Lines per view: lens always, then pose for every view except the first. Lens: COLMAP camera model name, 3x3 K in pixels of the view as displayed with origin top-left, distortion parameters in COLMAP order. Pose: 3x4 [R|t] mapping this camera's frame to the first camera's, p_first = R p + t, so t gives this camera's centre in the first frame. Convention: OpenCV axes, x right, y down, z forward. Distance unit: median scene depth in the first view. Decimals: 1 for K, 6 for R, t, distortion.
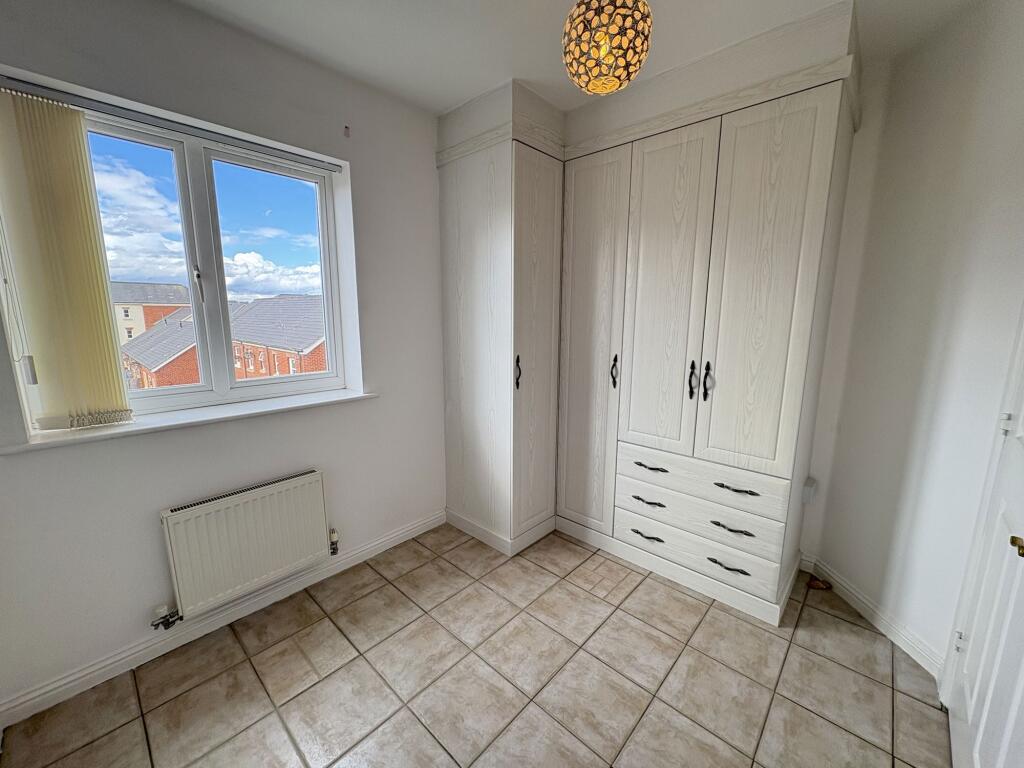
lens RADIAL K [[405.3, 0, 509.1], [0, 405.3, 383.5], [0, 0, 1]] dist [0.001328, -0.000017]
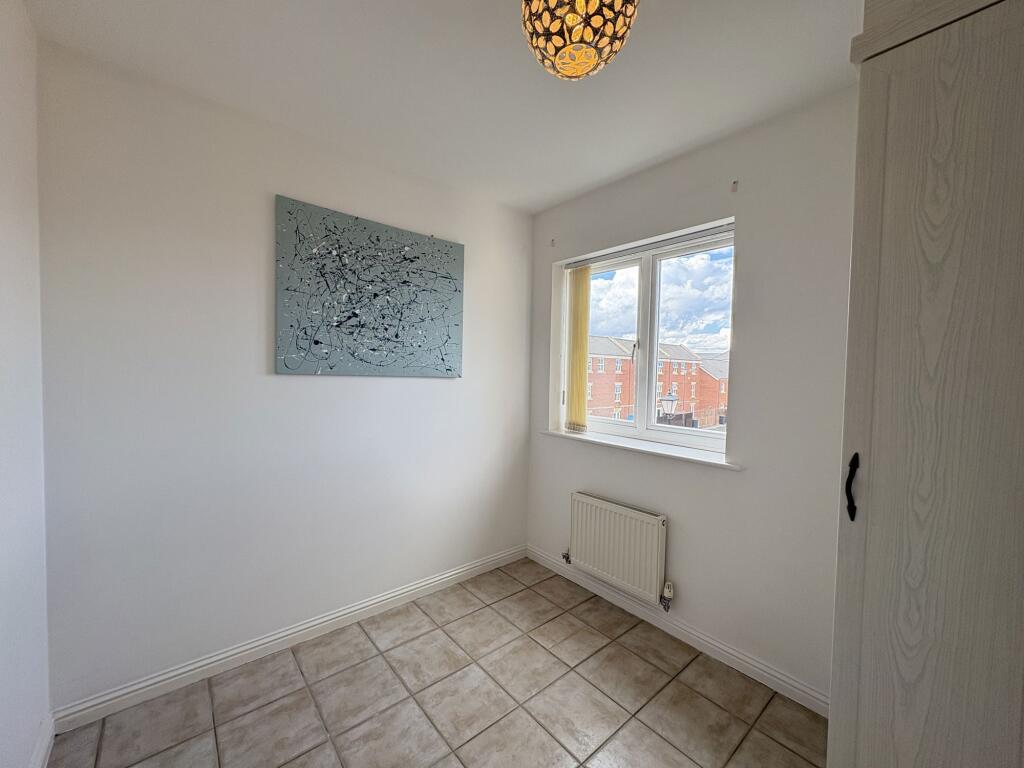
lens RADIAL K [[405.3, 0, 511.4], [0, 405.3, 381.5], [0, 0, 1]] dist [0.001328, -0.000017]
pose [[-0.119980, 0.022492, -0.992521, 0.707691], [-0.188022, 0.981135, 0.044963, -0.122910], [0.974809, 0.192010, -0.113488, 0.763281]]
